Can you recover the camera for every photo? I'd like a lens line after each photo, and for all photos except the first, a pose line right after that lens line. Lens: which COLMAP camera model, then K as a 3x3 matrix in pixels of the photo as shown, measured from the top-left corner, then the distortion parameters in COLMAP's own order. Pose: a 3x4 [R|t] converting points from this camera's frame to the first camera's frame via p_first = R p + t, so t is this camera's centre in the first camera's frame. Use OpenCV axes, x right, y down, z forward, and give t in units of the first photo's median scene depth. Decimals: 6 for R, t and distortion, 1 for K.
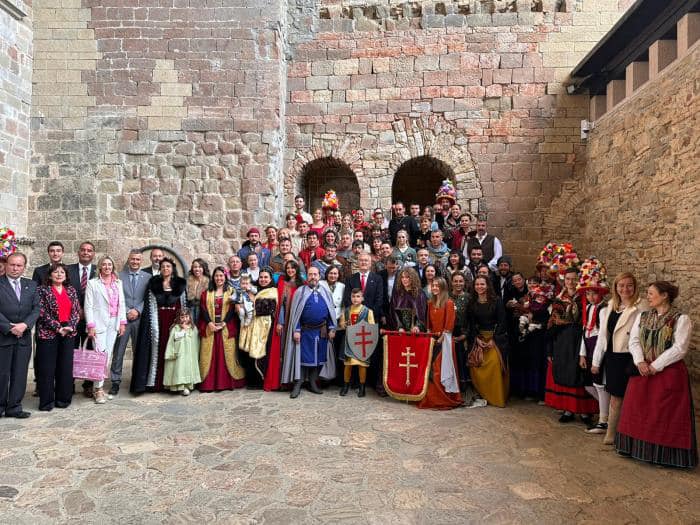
lens RADIAL K [[547.1, 0, 355.5], [0, 547.1, 265.8], [0, 0, 1]] dist [0.132059, -0.218611]
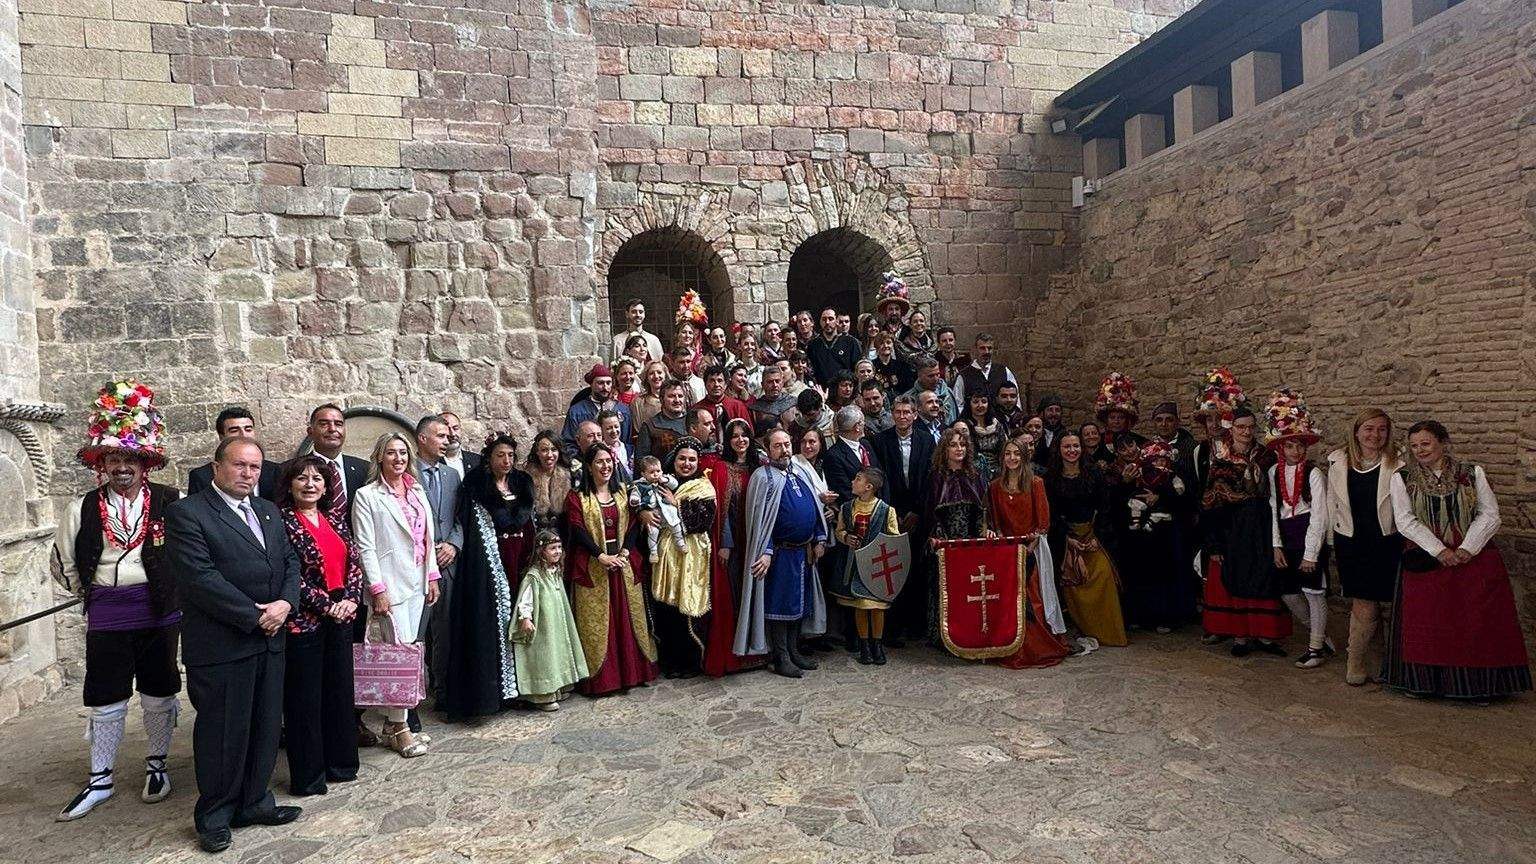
lens RADIAL K [[901.0, 0, 768.5], [0, 901.0, 464.7], [0, 0, 1]] dist [-0.003617, 0.001890]
pose [[0.941808, -0.069540, 0.328879, -0.286606], [0.054742, 0.997036, 0.054054, -0.010966], [-0.331663, -0.032905, 0.942824, 0.147396]]
